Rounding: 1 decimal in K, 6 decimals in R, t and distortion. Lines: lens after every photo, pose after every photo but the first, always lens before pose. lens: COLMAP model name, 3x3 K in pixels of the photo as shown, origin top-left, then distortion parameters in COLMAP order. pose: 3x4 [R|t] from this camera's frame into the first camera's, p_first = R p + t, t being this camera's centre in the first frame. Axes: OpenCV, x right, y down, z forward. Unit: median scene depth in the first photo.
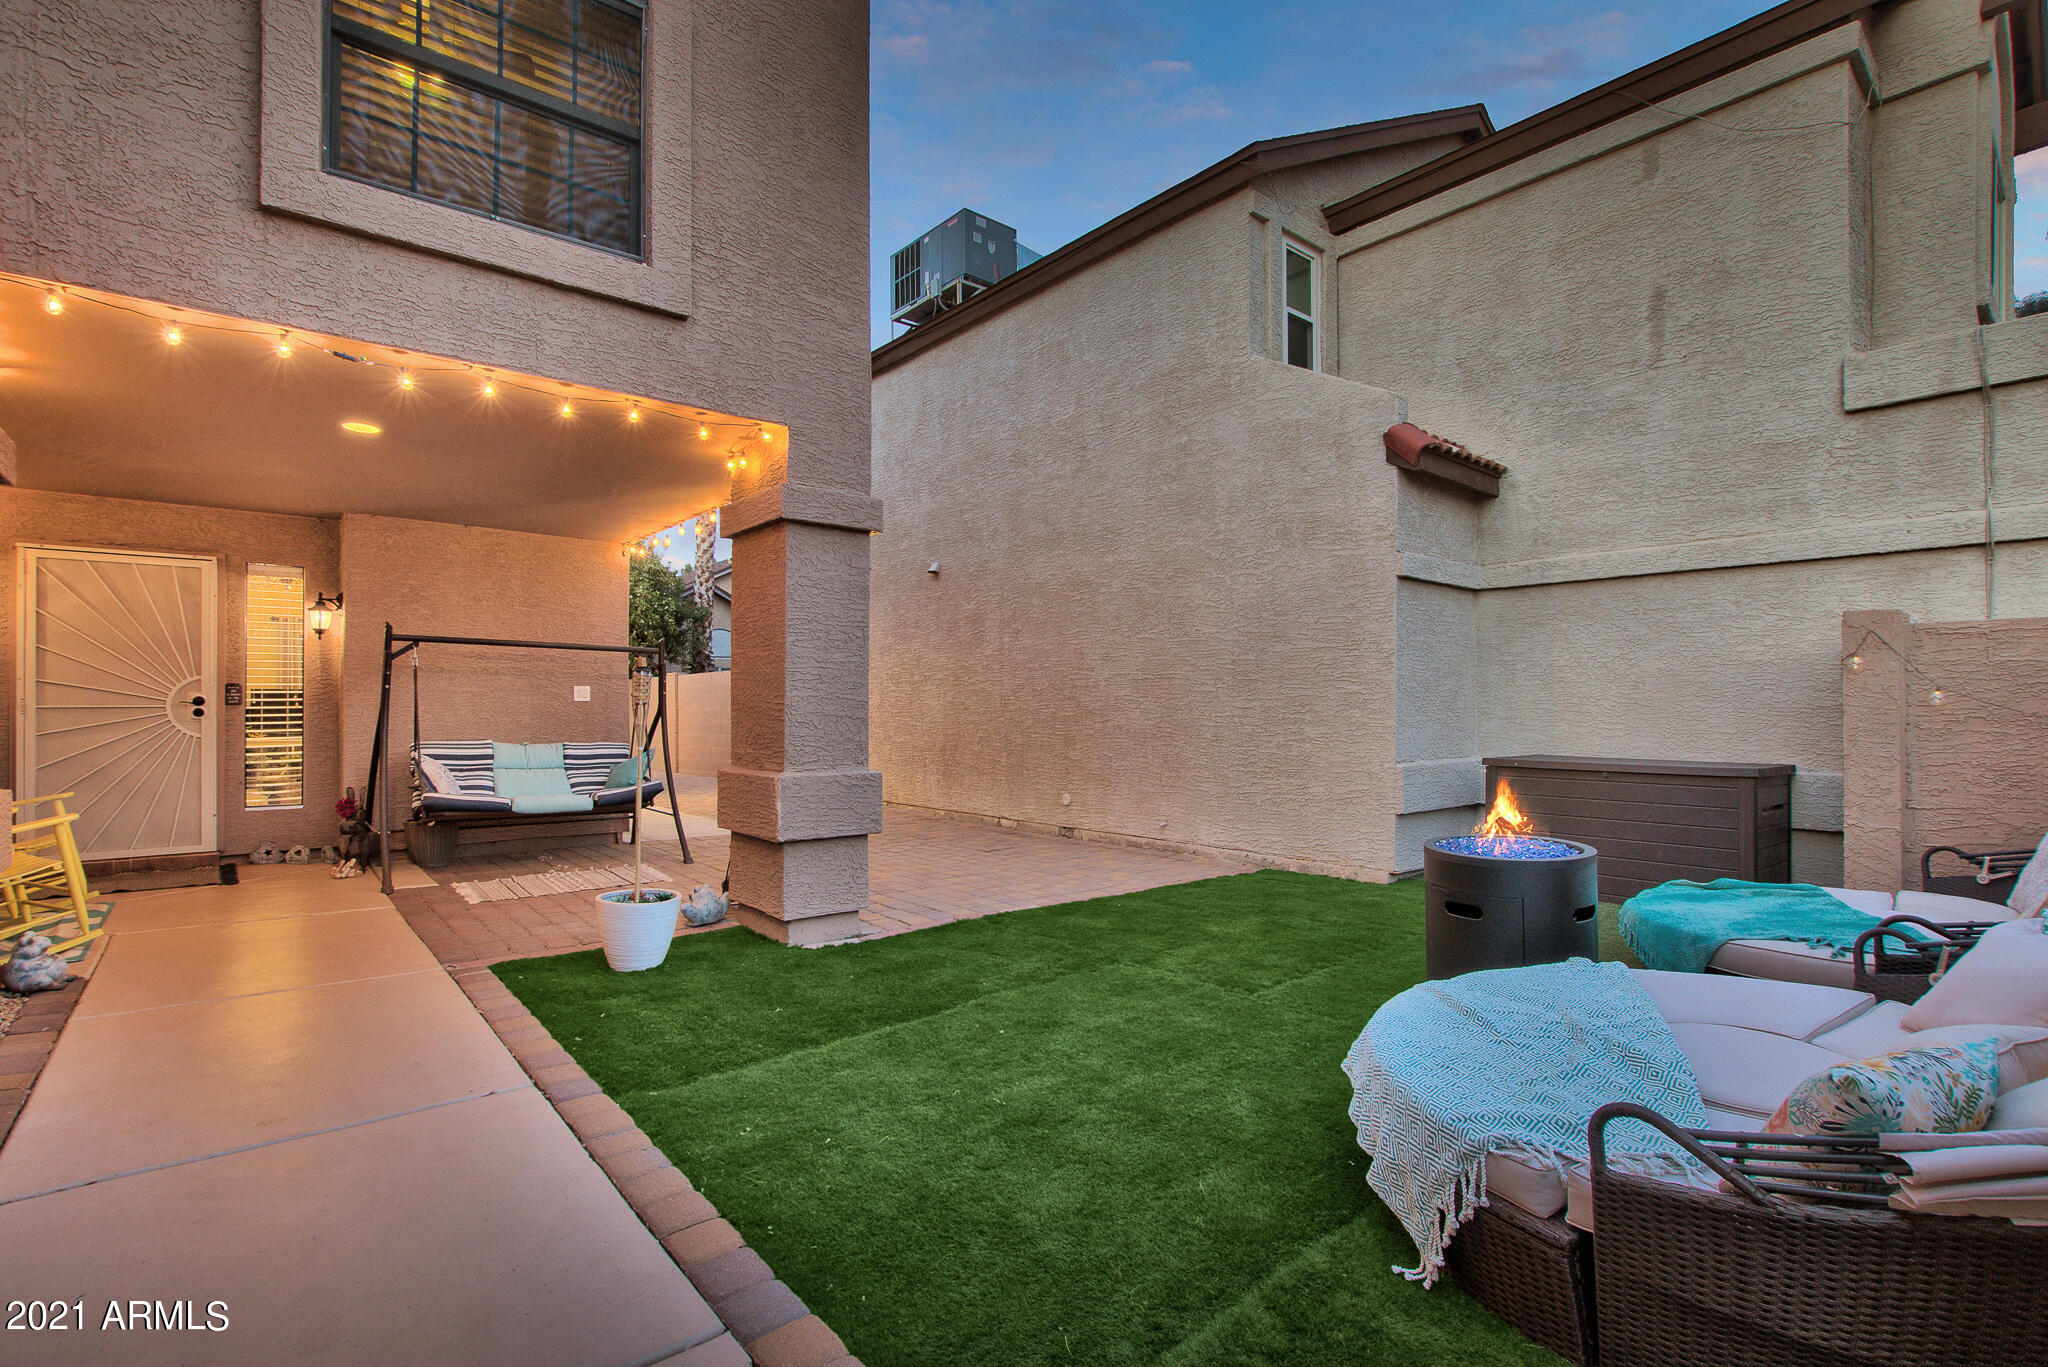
lens RADIAL K [[945.8, 0, 1025.1], [0, 945.8, 698.2], [0, 0, 1]] dist [-0.014128, 0.001056]
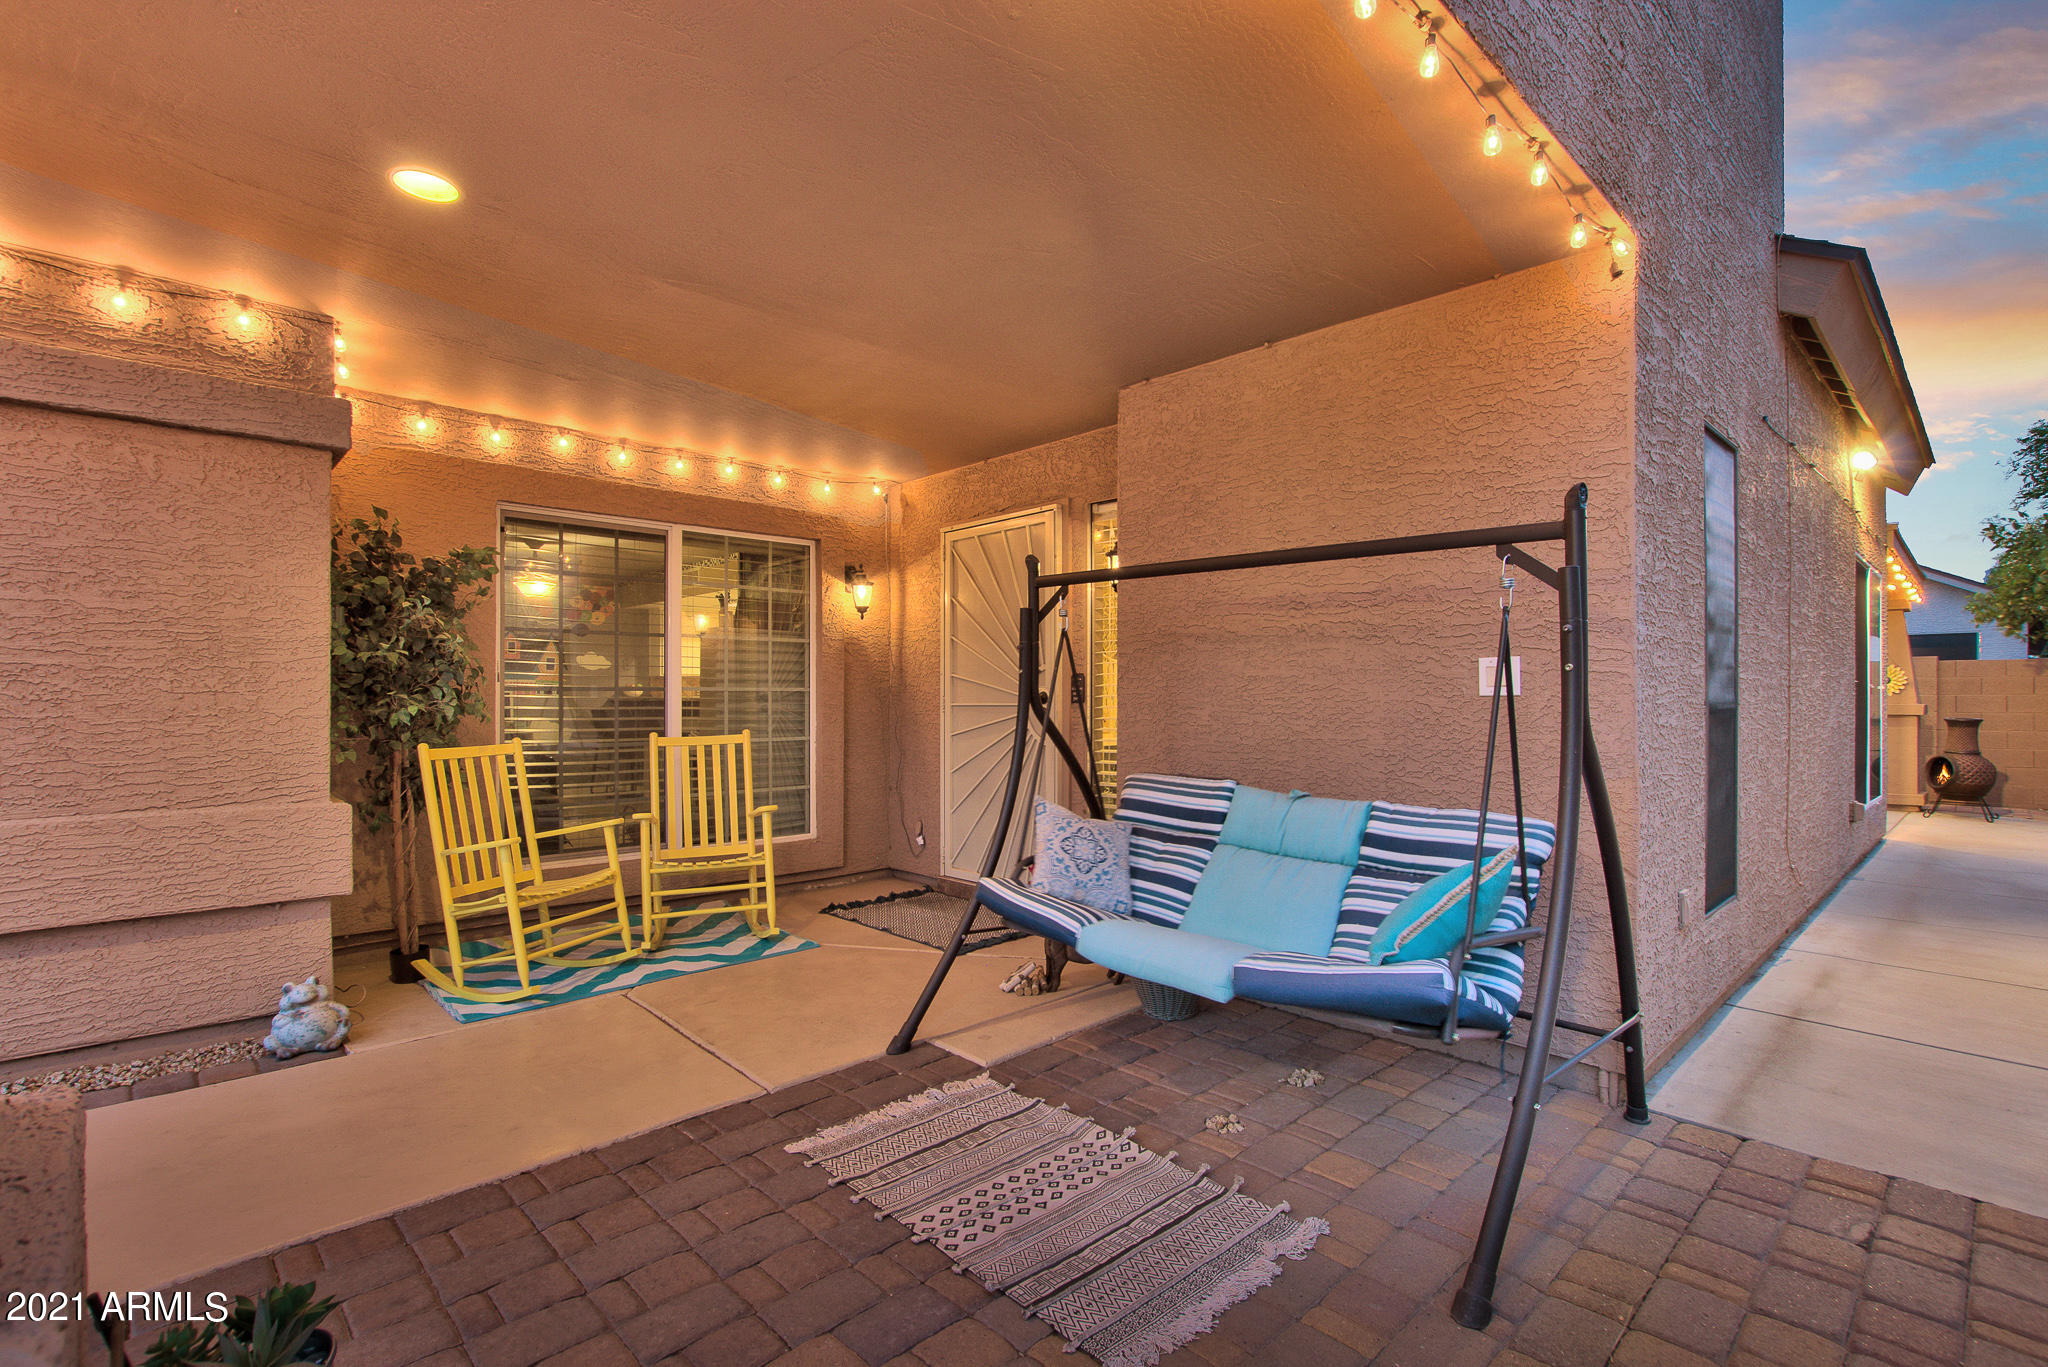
lens RADIAL K [[945.8, 0, 1025.1], [0, 945.8, 698.2], [0, 0, 1]] dist [-0.014128, 0.001056]
pose [[0.053094, 0.000156, -0.998590, -0.117418], [0.006875, 0.999976, 0.000522, 0.003099], [0.998566, -0.006893, 0.053092, 0.955040]]
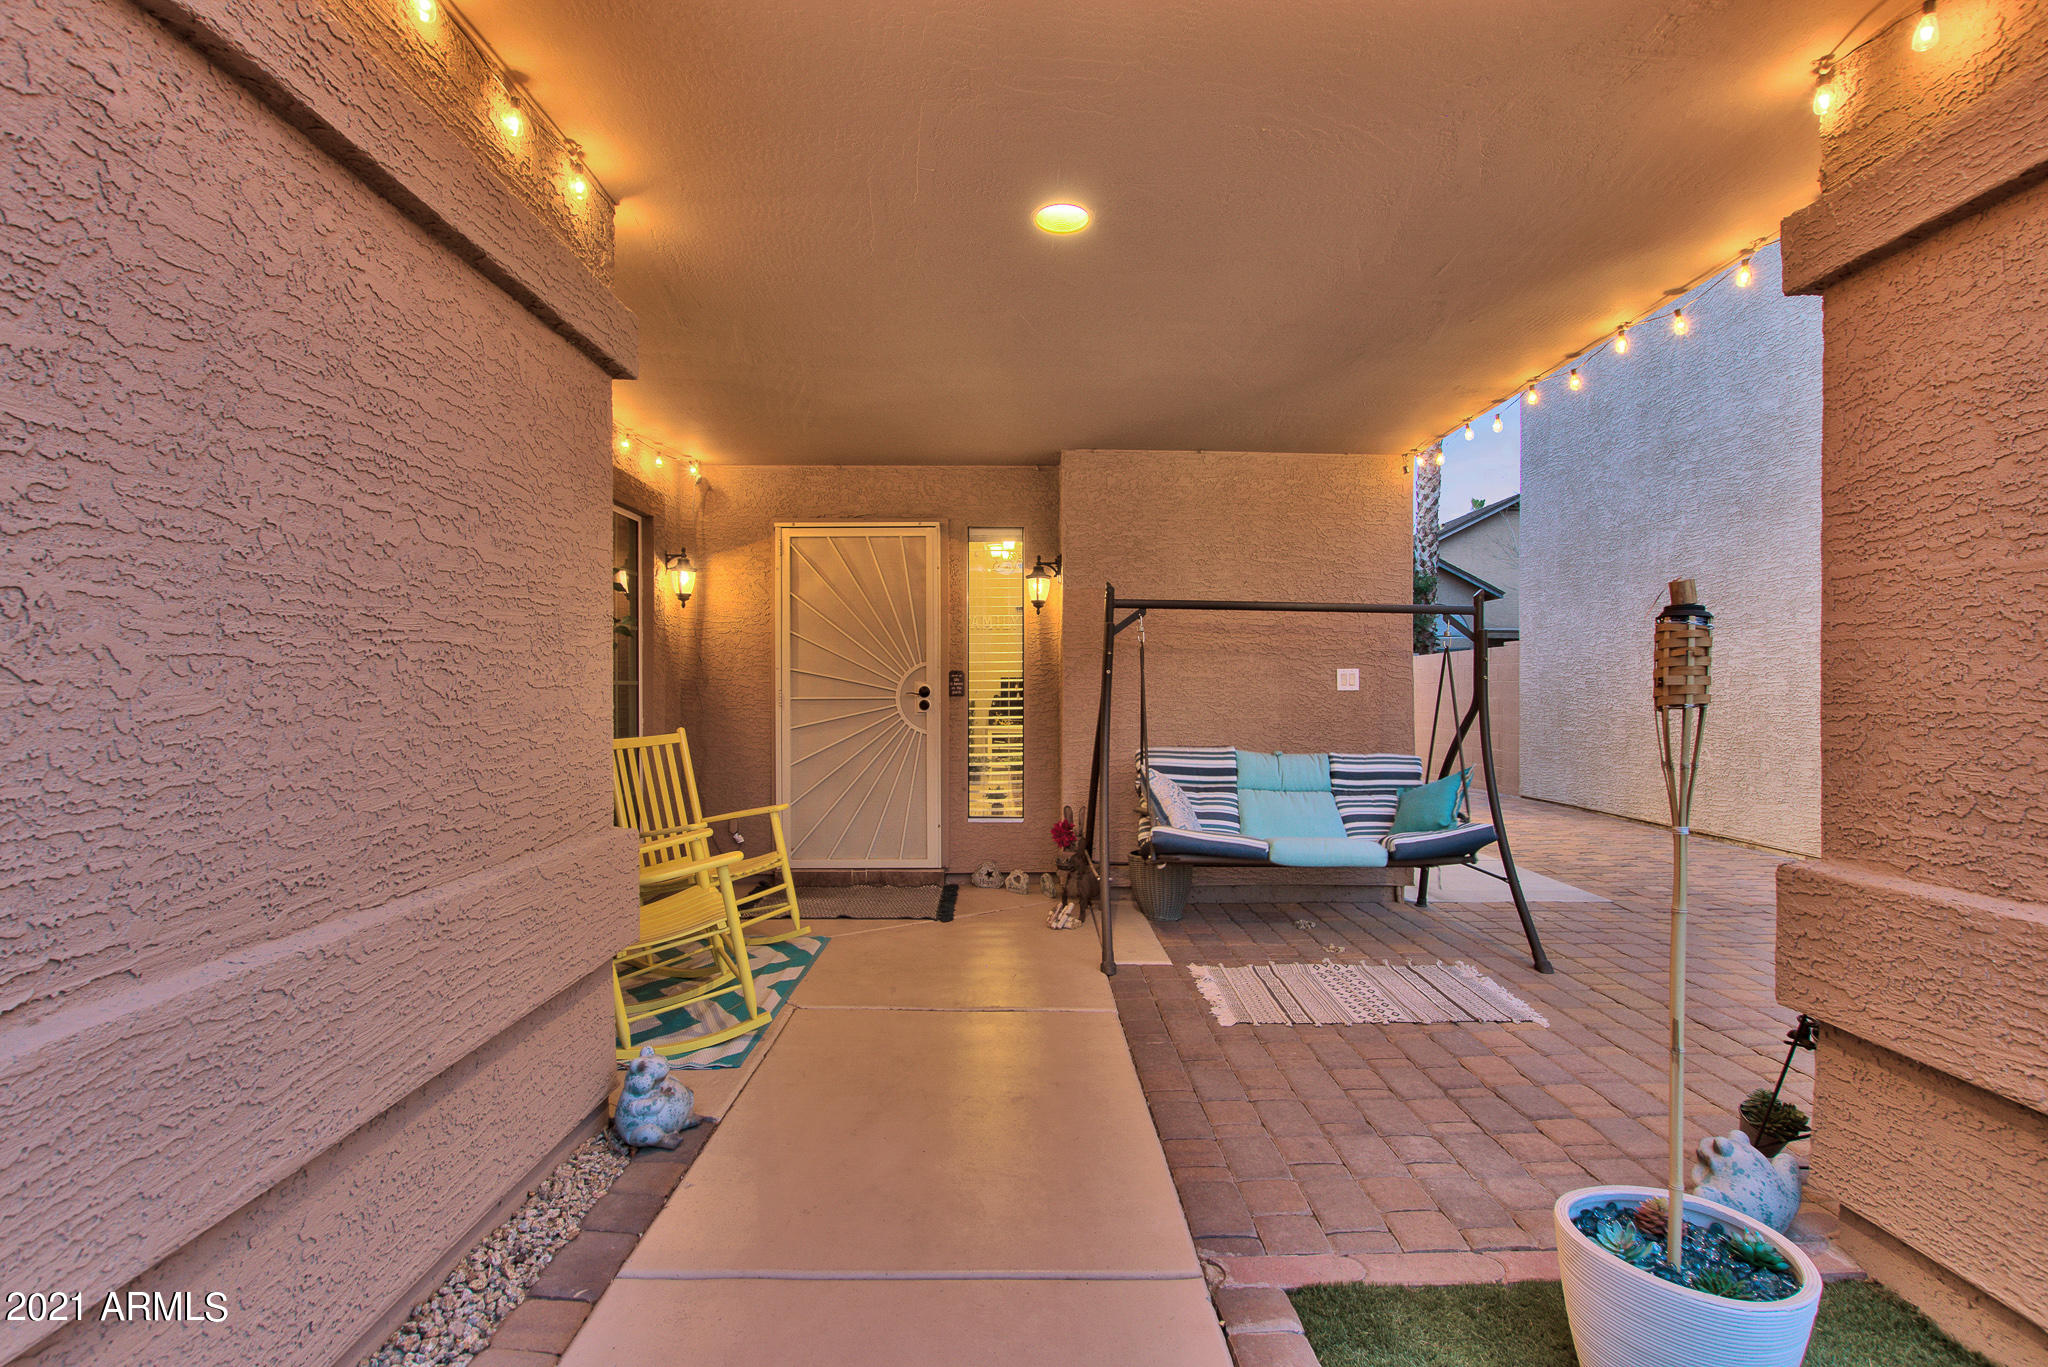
lens RADIAL K [[945.8, 0, 1025.1], [0, 945.8, 698.2], [0, 0, 1]] dist [-0.014128, 0.001056]
pose [[0.771278, 0.004857, -0.636480, -0.262451], [0.004864, 0.999897, 0.013524, -0.002335], [0.636480, -0.013527, 0.771175, 0.393804]]
